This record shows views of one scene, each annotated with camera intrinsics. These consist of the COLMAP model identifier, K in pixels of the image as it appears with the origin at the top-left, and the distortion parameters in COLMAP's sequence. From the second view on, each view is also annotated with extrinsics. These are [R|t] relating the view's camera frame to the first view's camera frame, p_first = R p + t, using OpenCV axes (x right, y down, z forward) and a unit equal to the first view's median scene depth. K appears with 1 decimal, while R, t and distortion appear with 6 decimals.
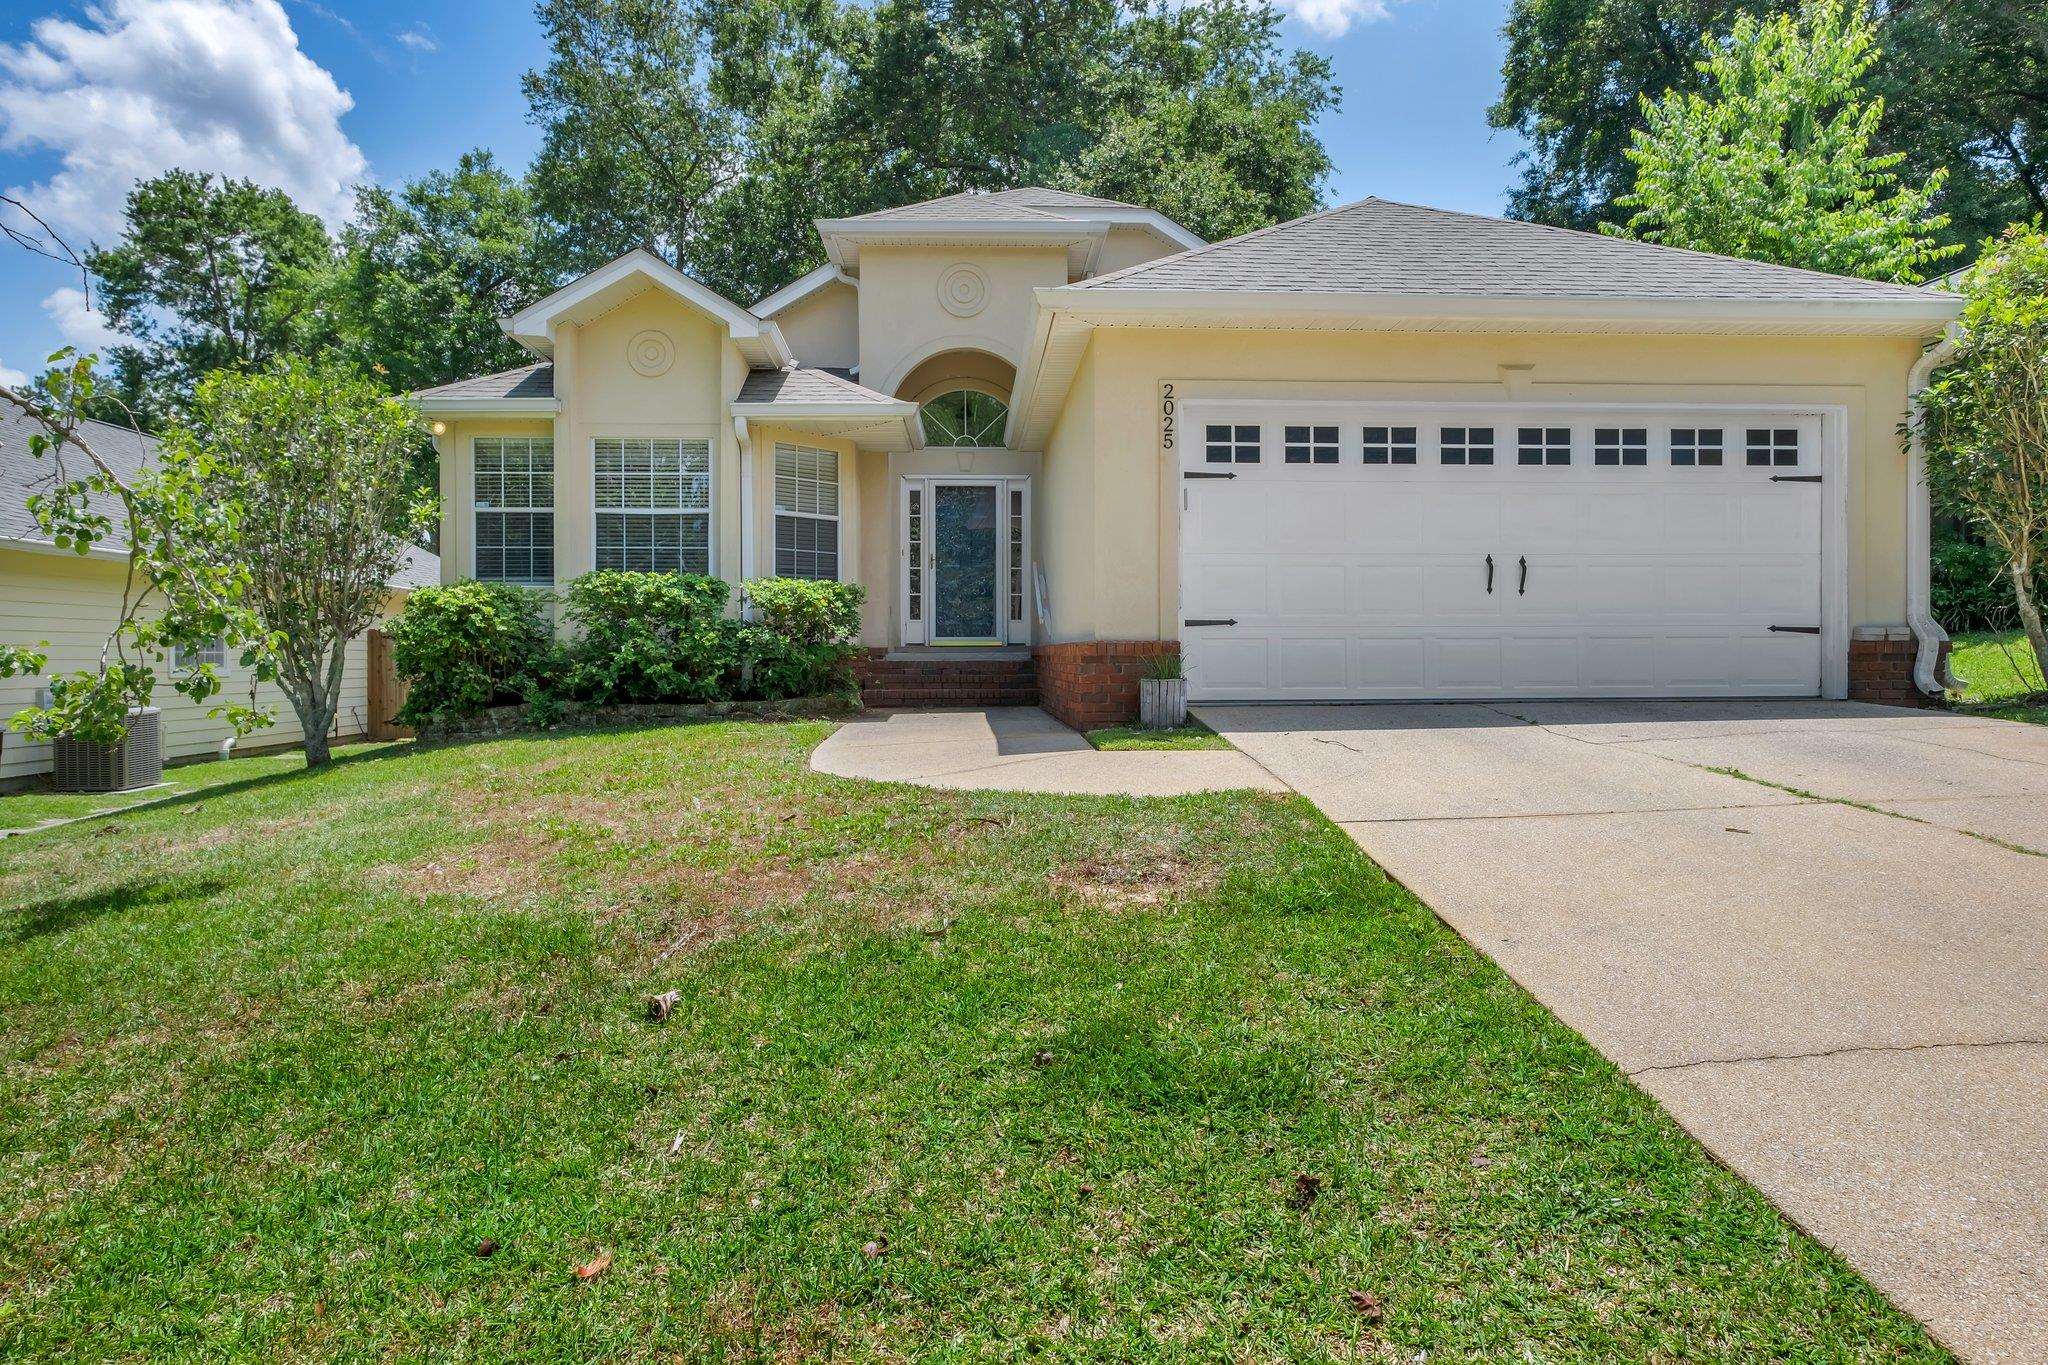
lens RADIAL K [[1195.2, 0, 1020.5], [0, 1195.2, 674.3], [0, 0, 1]] dist [-0.004899, -0.000086]
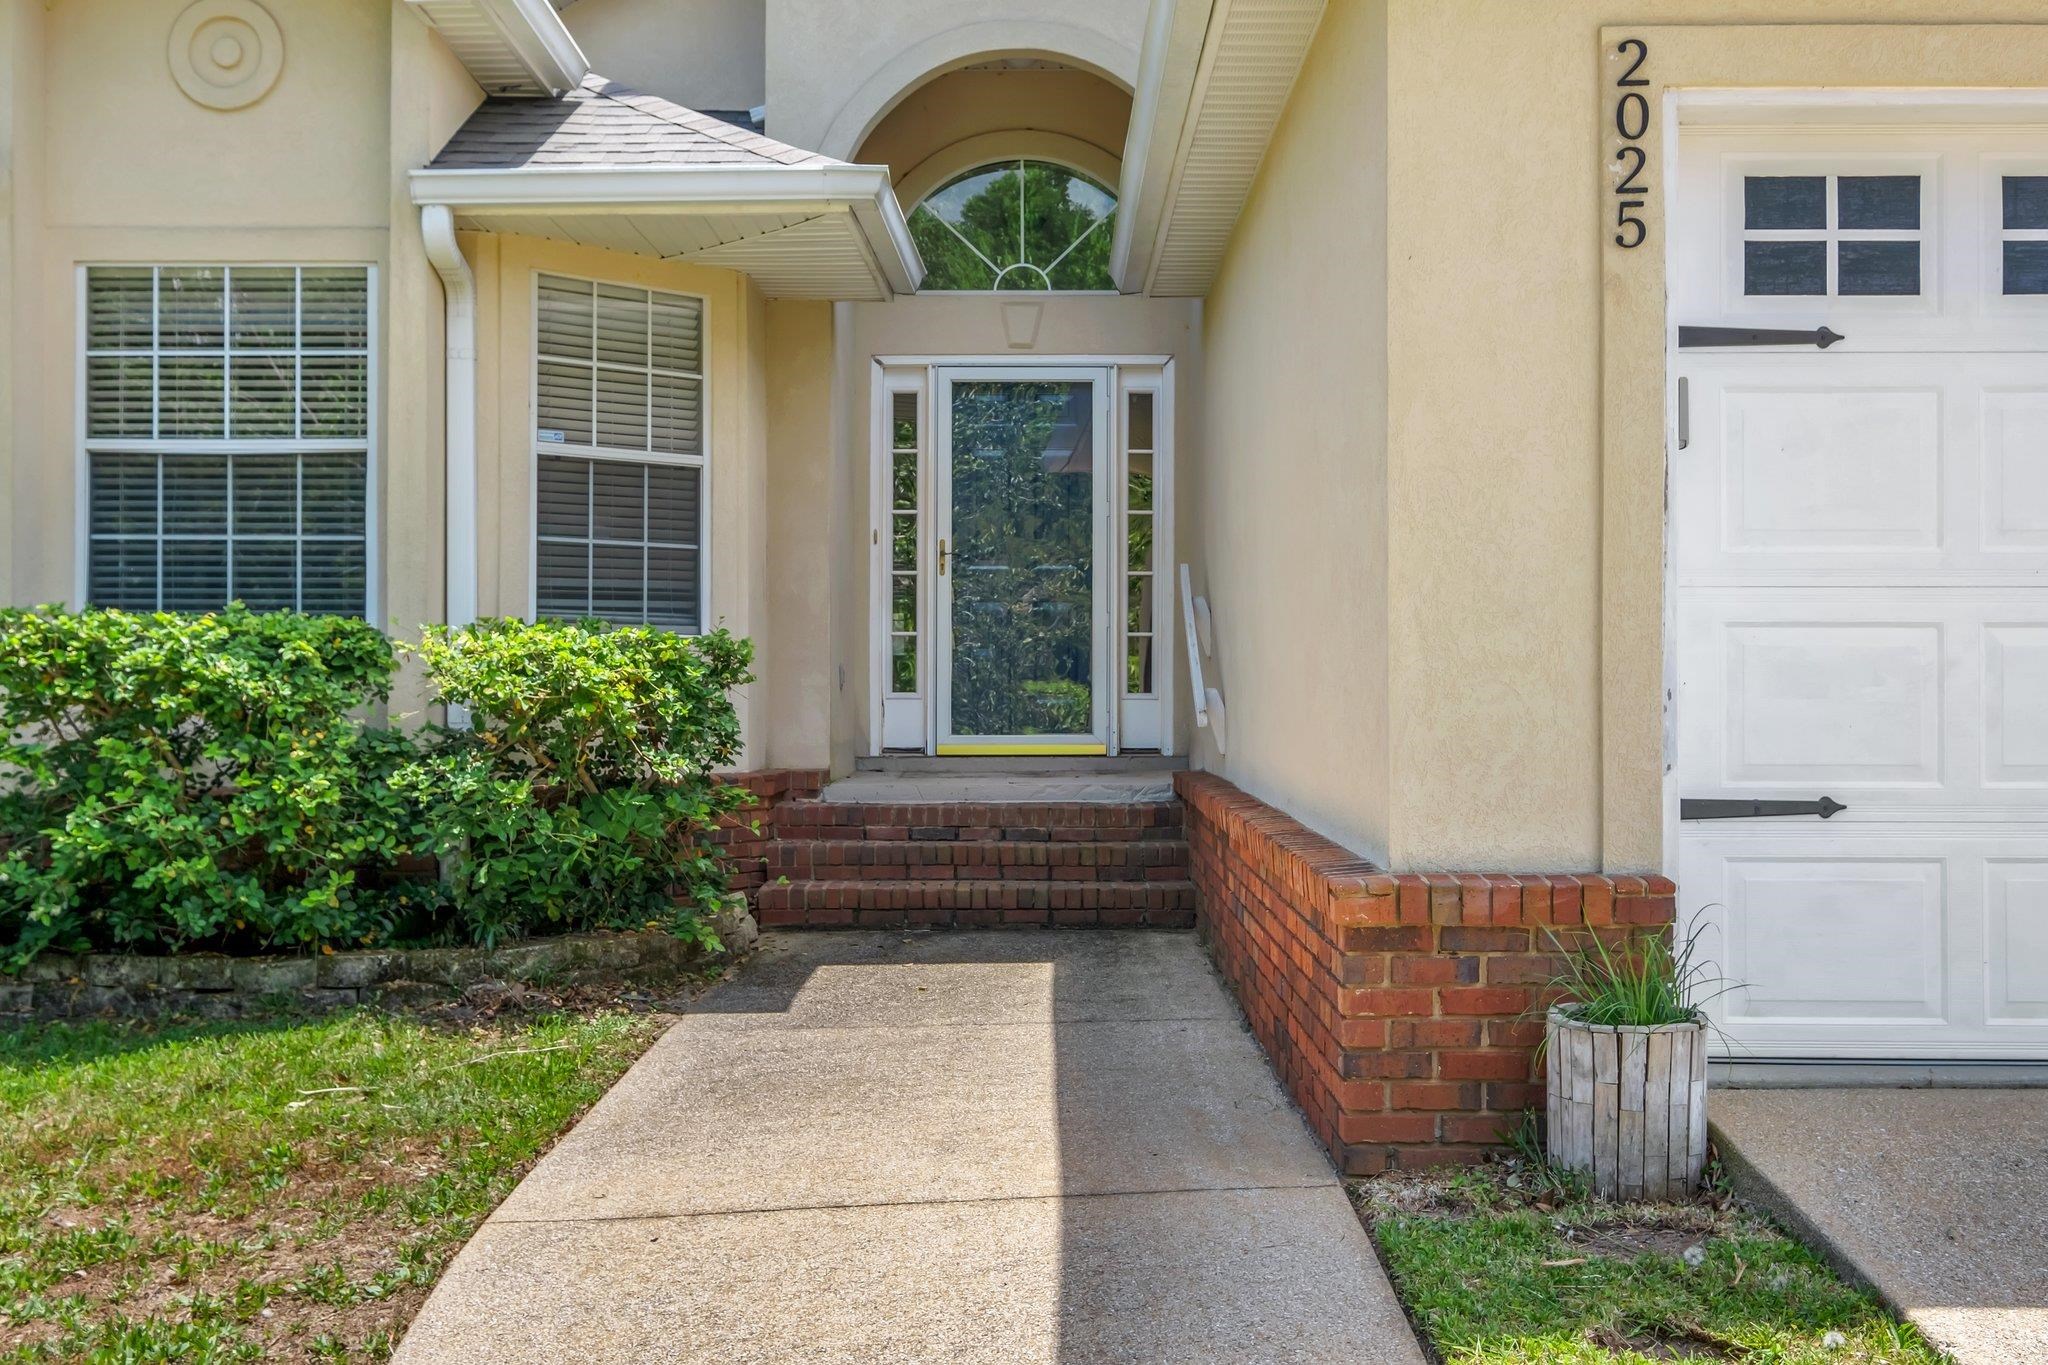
lens RADIAL K [[1999.2, 0, 1029.8], [0, 1999.2, 684.8], [0, 0, 1]] dist [0.019919, 0.000000]
pose [[0.998151, 0.003432, -0.060694, 0.000797], [-0.003917, 0.999961, -0.007876, -0.055422], [0.060665, 0.008099, 0.998125, 0.366440]]
